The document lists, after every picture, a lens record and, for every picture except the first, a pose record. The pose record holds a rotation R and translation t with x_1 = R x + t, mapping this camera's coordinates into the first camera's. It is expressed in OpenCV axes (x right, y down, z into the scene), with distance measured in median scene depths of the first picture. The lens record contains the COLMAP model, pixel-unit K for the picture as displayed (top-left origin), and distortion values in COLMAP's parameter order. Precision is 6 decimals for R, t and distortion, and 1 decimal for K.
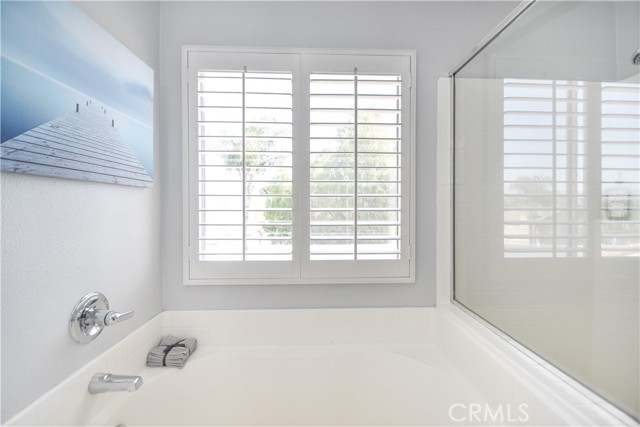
lens RADIAL K [[284.0, 0, 320.1], [0, 284.0, 208.4], [0, 0, 1]] dist [-0.001700, -0.003512]
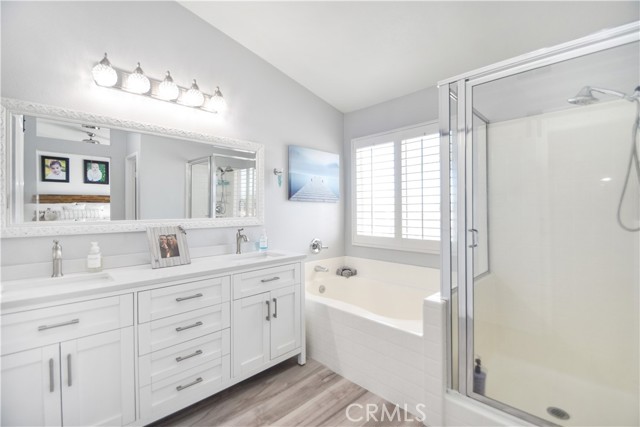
lens RADIAL K [[284.0, 0, 316.6], [0, 284.0, 213.4], [0, 0, 1]] dist [-0.001700, -0.003512]
pose [[0.656632, 0.001880, -0.754209, 1.060263], [-0.007015, 0.999969, -0.003615, 0.030803], [0.754179, 0.007665, 0.656624, -0.711137]]
